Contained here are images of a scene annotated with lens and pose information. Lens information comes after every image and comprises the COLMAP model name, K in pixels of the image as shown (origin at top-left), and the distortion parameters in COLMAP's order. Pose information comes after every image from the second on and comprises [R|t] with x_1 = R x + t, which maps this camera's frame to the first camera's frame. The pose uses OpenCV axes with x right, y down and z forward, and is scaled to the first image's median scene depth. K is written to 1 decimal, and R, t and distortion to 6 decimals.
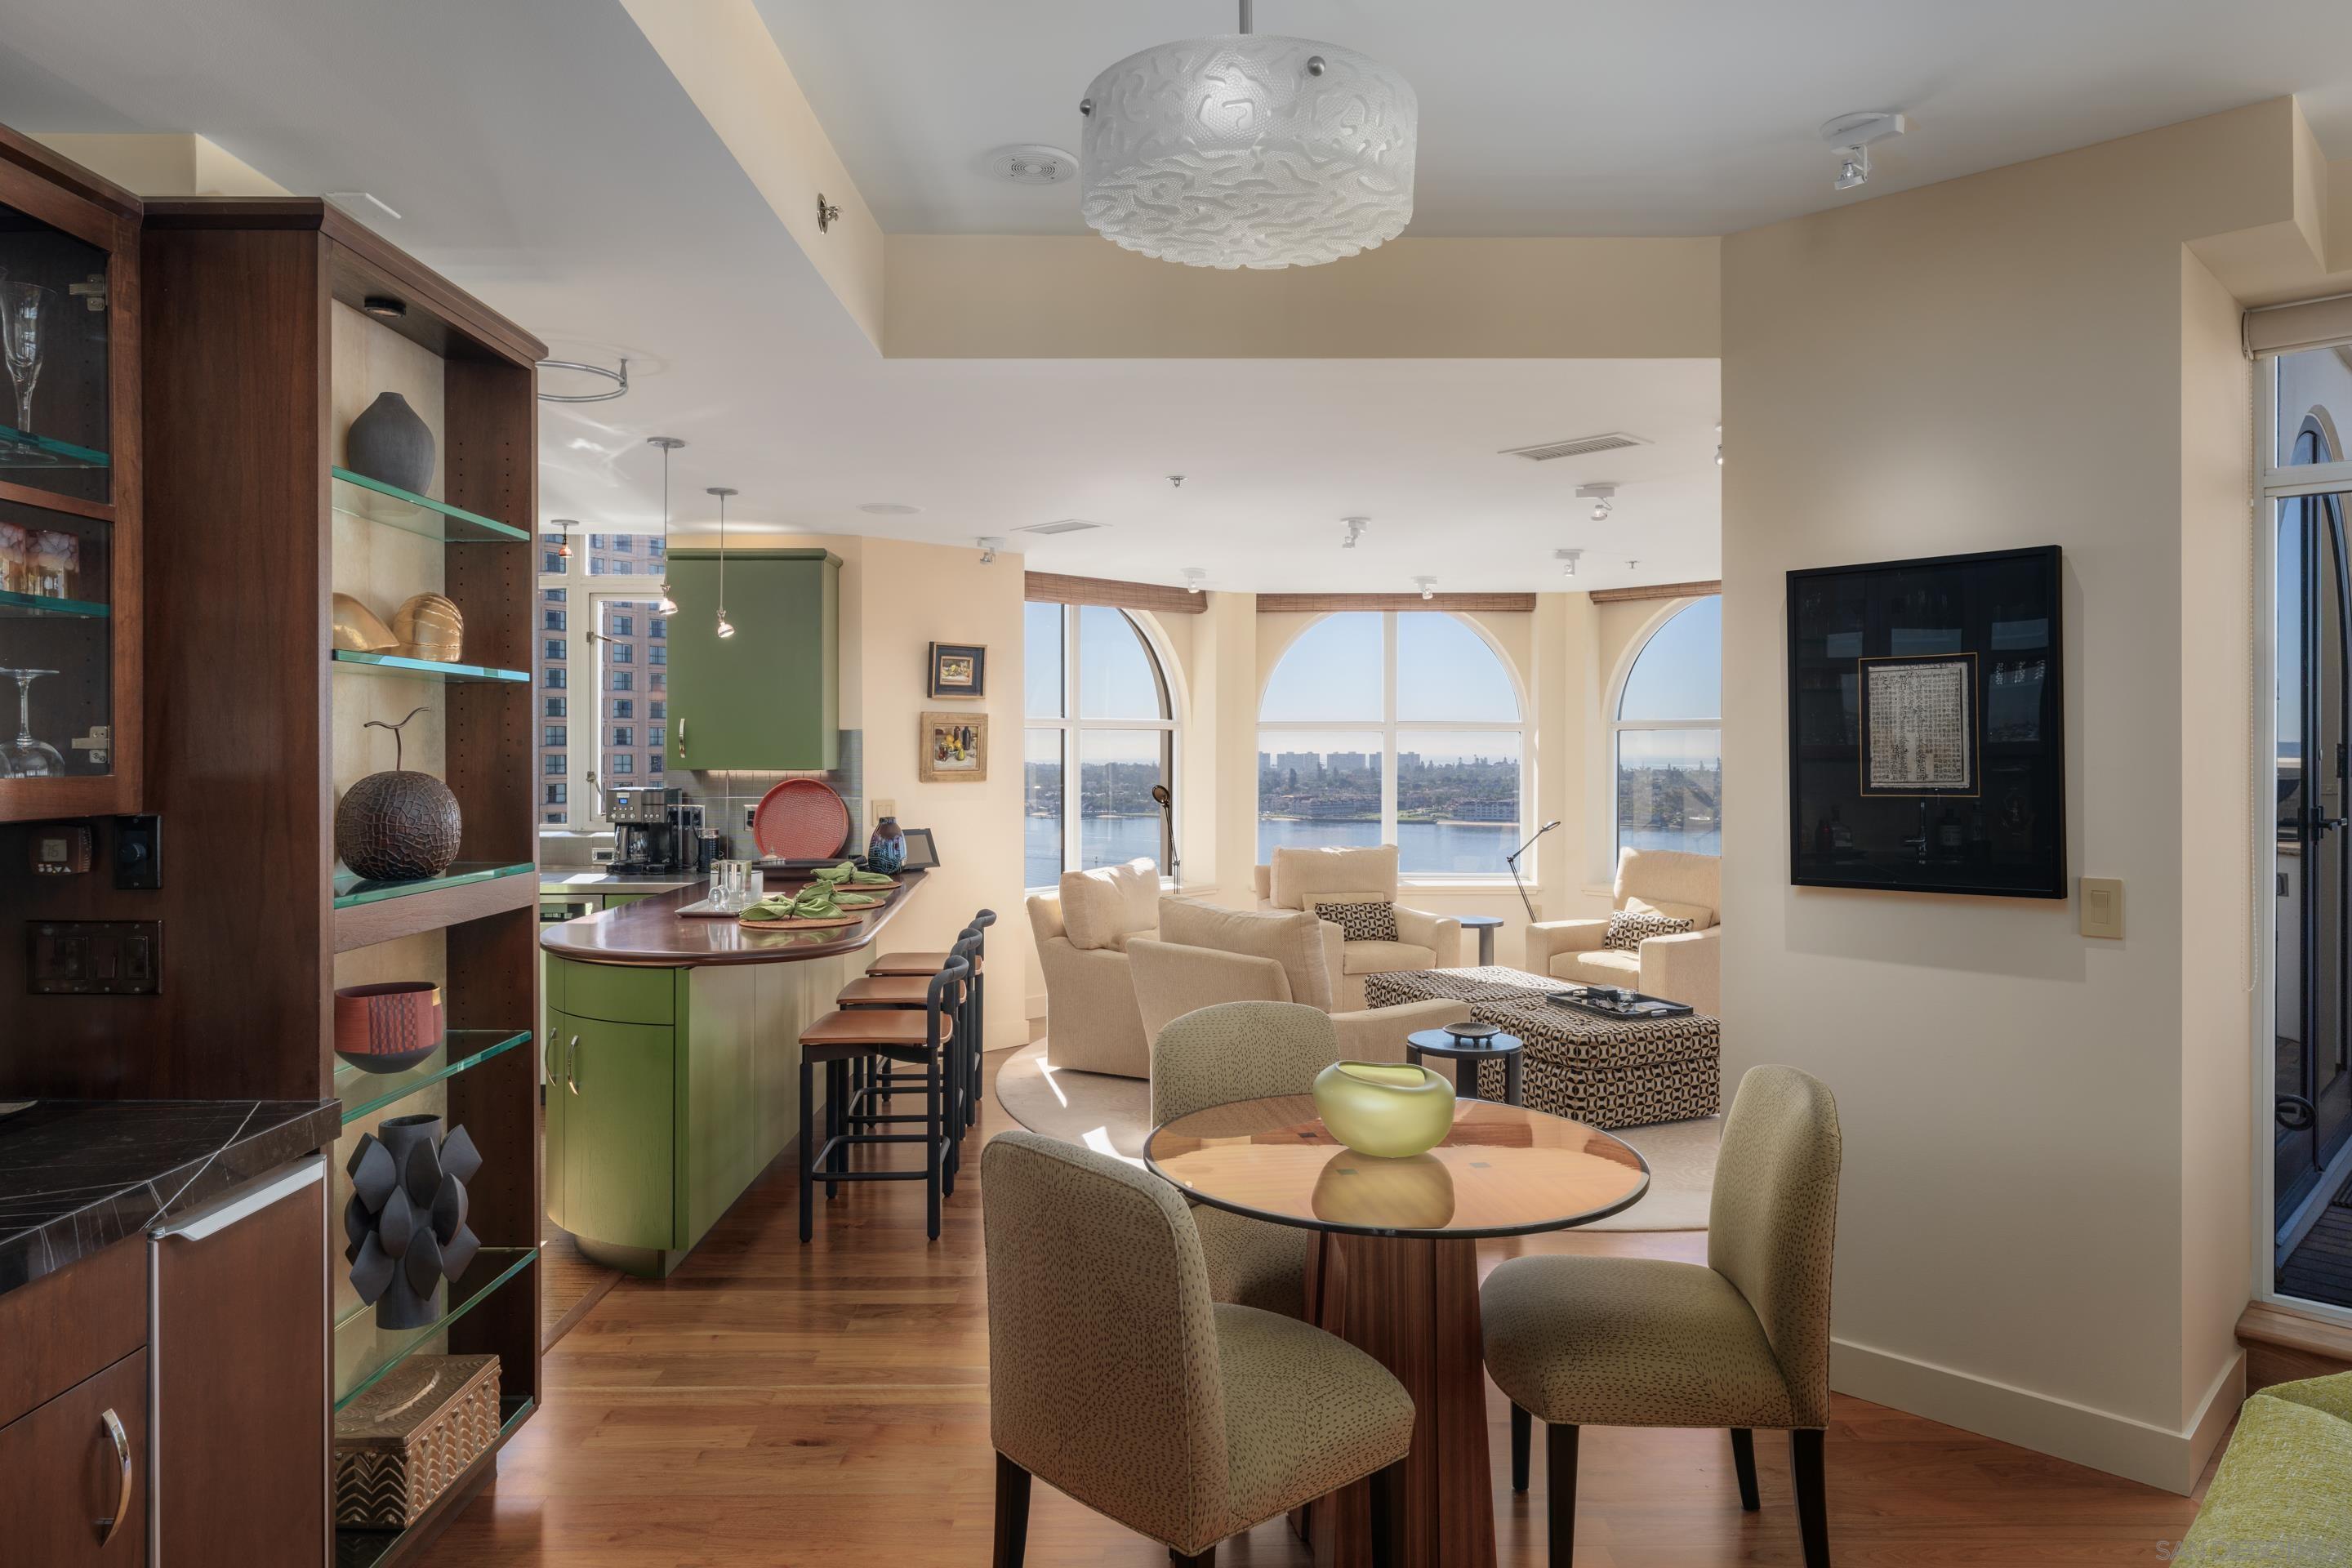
lens RADIAL K [[1463.1, 0, 1181.8], [0, 1463.1, 754.0], [0, 0, 1]] dist [-0.006690, -0.000950]
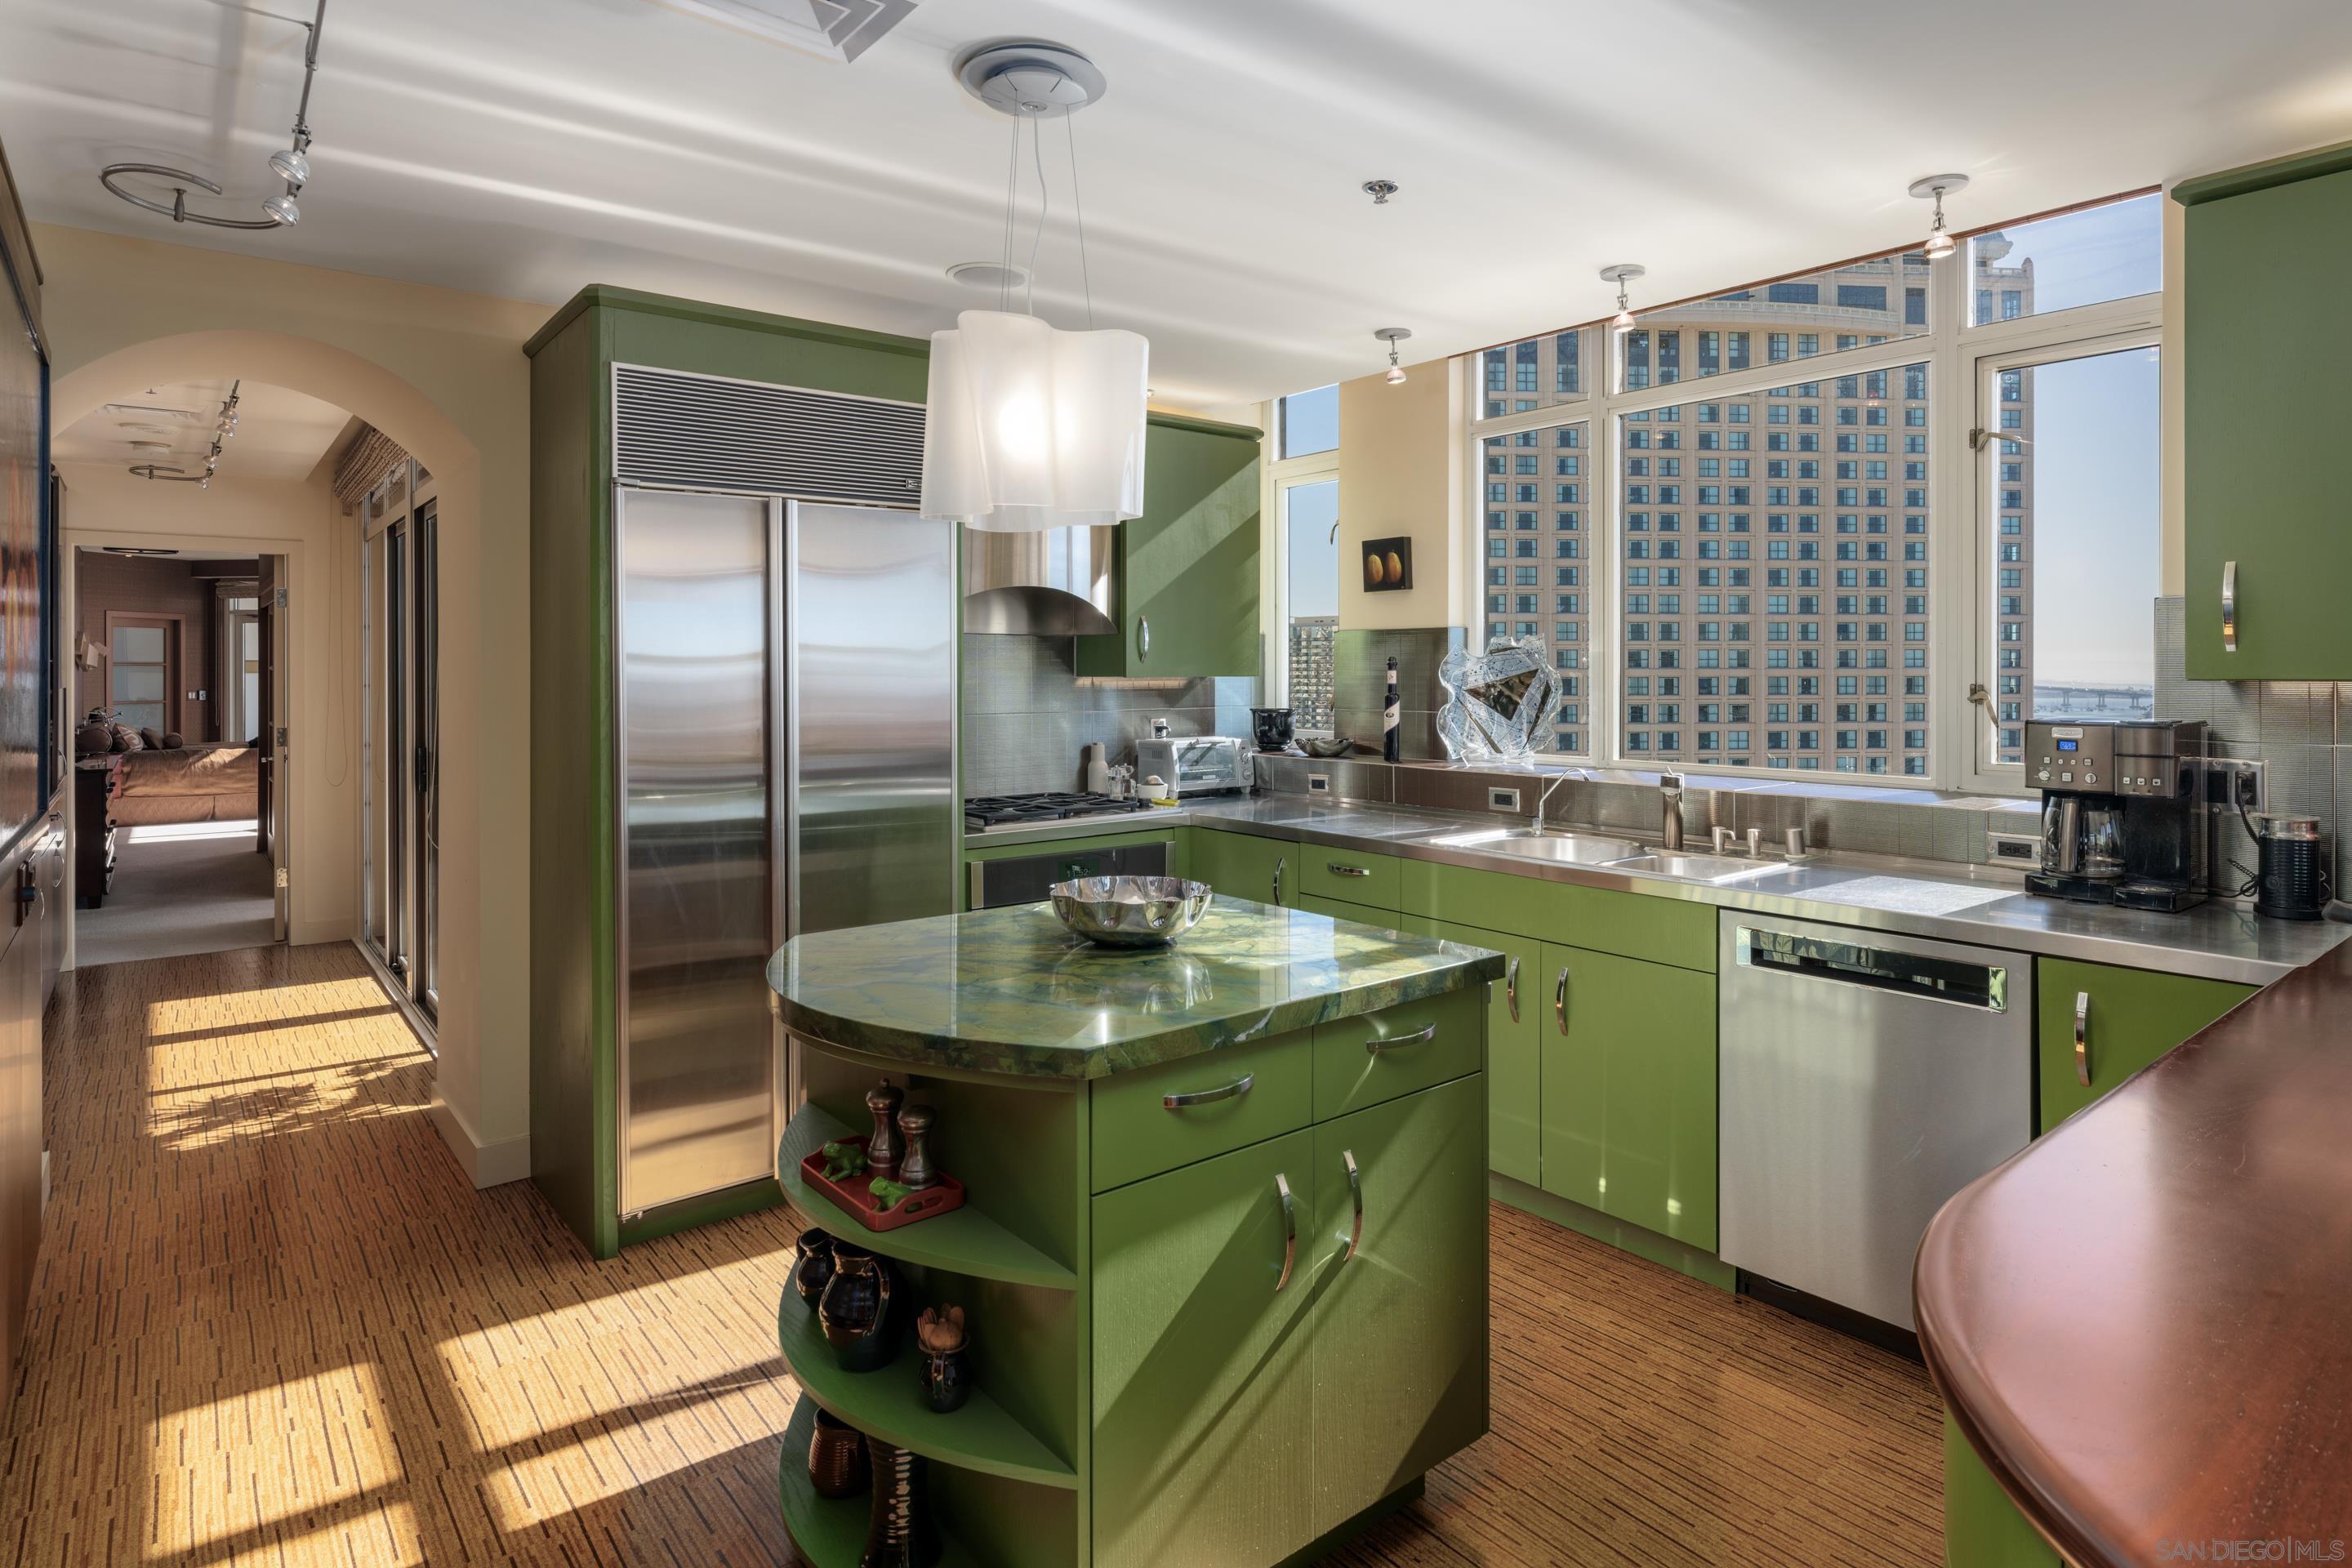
lens RADIAL K [[1269.5, 0, 1173.8], [0, 1269.5, 670.6], [0, 0, 1]] dist [-0.000543, -0.000168]
pose [[0.613637, -0.001799, -0.789586, -0.227429], [-0.001550, 0.999993, -0.003483, 0.009483], [0.789586, 0.003361, 0.613630, 0.501148]]
